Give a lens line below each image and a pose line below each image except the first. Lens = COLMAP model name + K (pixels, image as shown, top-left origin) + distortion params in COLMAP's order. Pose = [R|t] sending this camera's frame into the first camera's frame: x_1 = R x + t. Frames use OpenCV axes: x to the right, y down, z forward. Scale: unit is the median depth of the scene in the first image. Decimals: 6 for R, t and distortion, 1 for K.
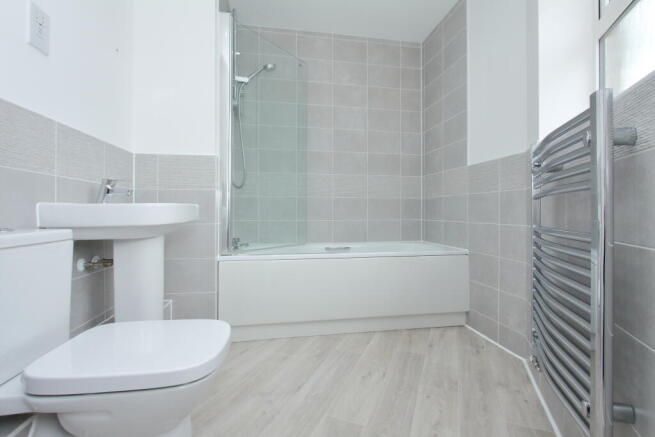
lens RADIAL K [[305.0, 0, 329.7], [0, 305.0, 214.0], [0, 0, 1]] dist [-0.020236, 0.000112]
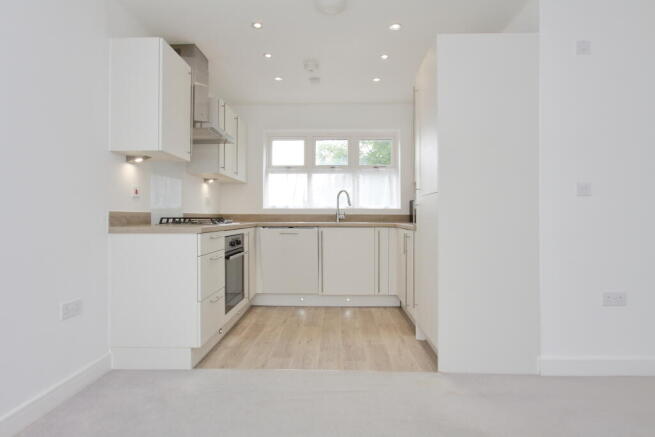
lens RADIAL K [[365.7, 0, 313.4], [0, 365.7, 215.4], [0, 0, 1]] dist [-0.004125, -0.001234]
pose [[-0.955658, -0.001002, -0.294478, 0.606468], [0.002804, 0.999918, -0.012501, -0.091141], [0.294467, -0.012772, -0.955576, 2.576428]]
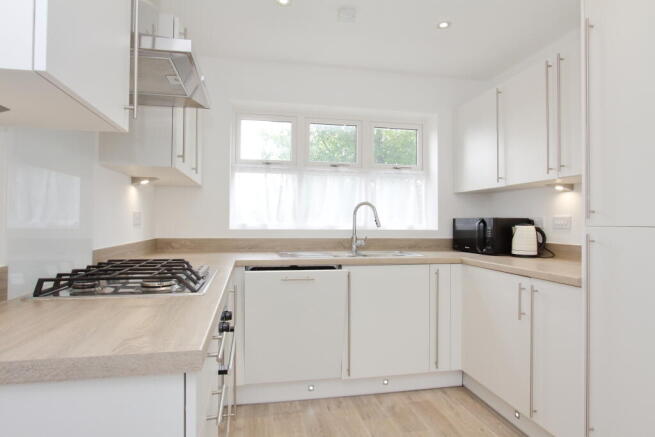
lens RADIAL K [[392.2, 0, 327.5], [0, 392.2, 218.5], [0, 0, 1]] dist [-0.005210, -0.001156]
pose [[-0.856566, -0.007986, -0.515976, 0.706981], [-0.001089, 0.999906, -0.013669, -0.206455], [0.516037, -0.011146, -0.856494, 1.559049]]
